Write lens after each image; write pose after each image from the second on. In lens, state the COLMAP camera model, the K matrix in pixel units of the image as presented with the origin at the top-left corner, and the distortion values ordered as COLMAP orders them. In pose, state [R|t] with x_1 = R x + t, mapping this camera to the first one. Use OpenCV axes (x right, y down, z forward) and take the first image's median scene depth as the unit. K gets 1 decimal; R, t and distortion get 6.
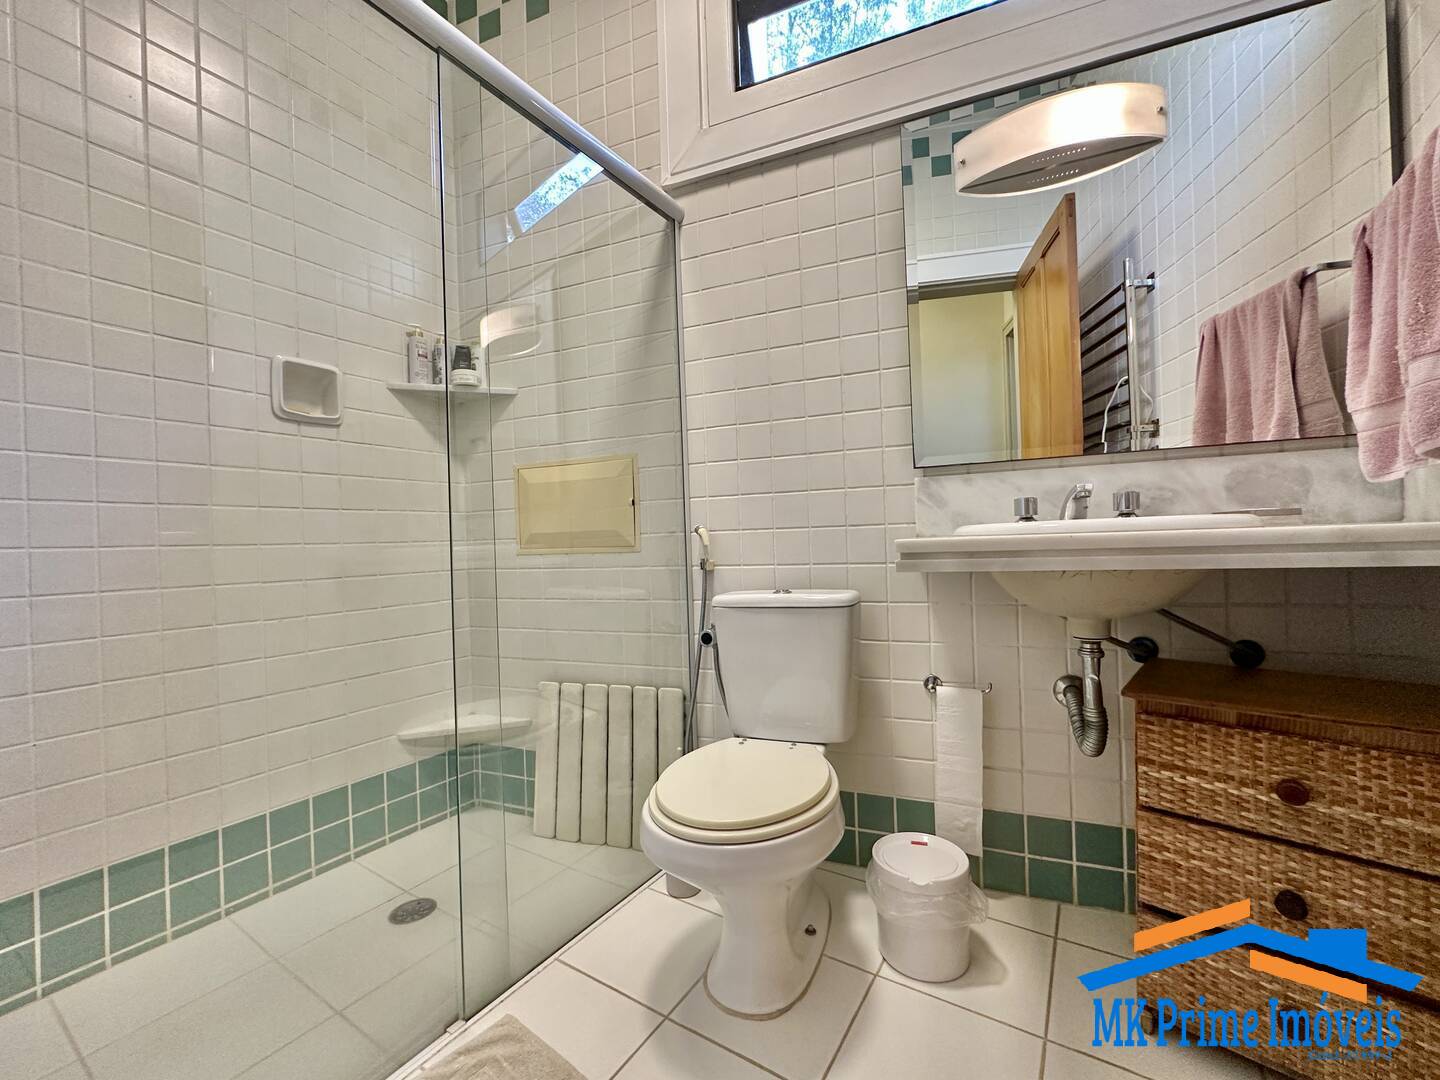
lens RADIAL K [[582.1, 0, 721.6], [0, 582.1, 540.1], [0, 0, 1]] dist [-0.002588, -0.000184]
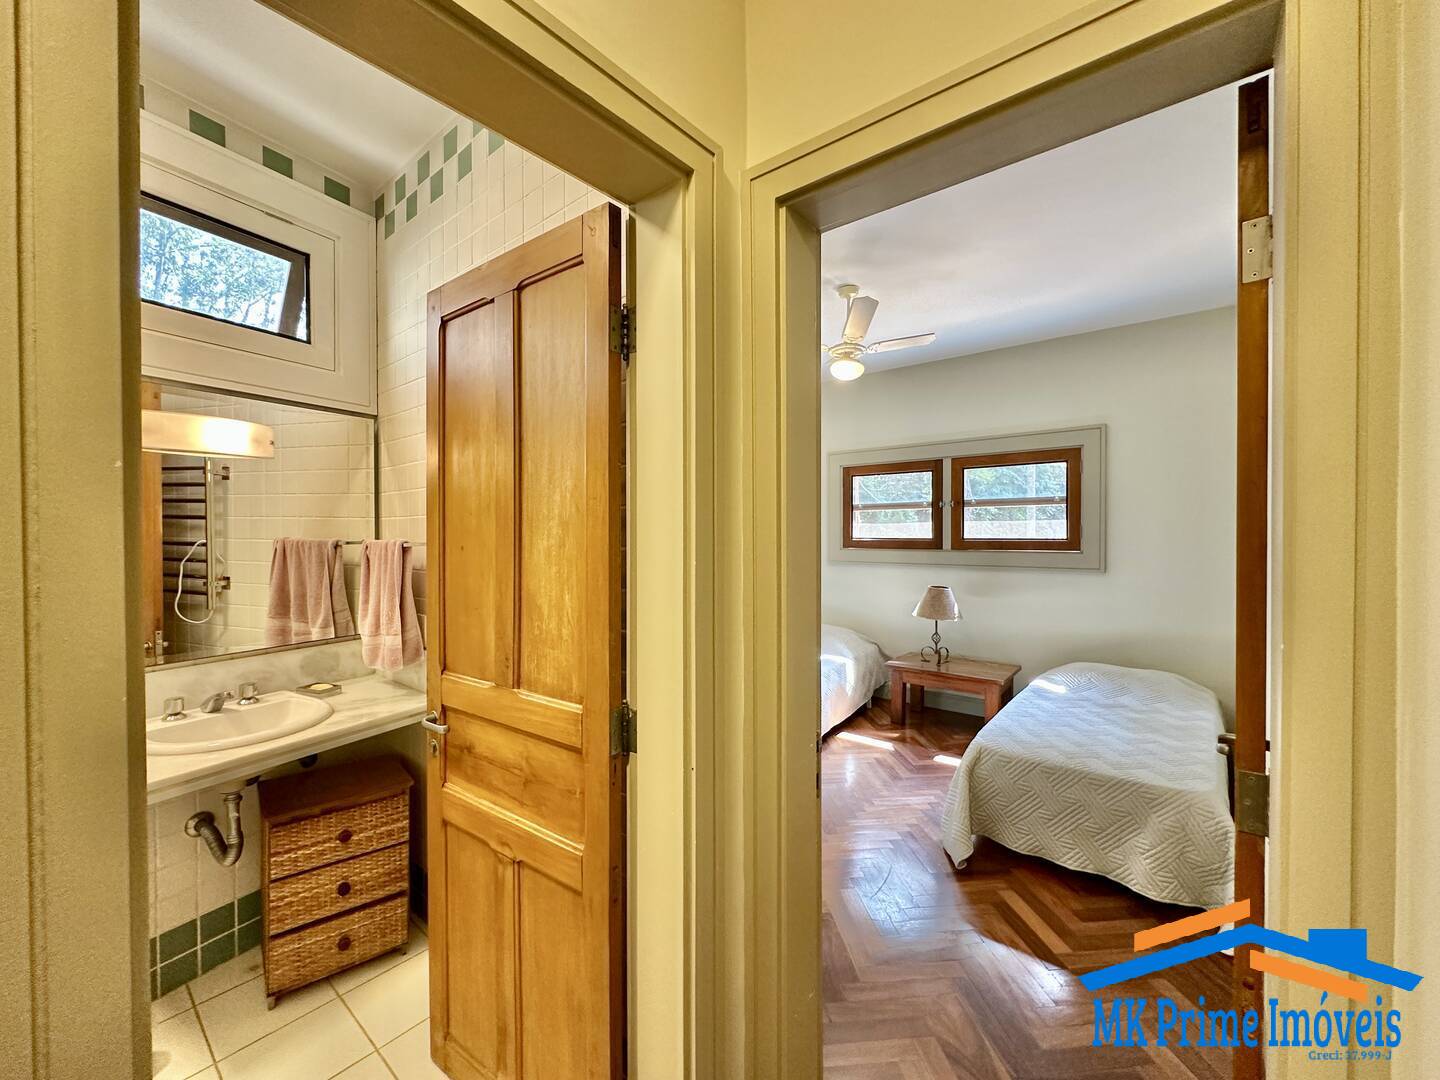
lens RADIAL K [[582.1, 0, 721.6], [0, 582.1, 540.1], [0, 0, 1]] dist [-0.002588, -0.000184]
pose [[0.118831, 0.020263, 0.992708, -0.850804], [-0.006092, 0.999788, -0.019679, -0.528529], [-0.992896, -0.003709, 0.118929, -0.541359]]
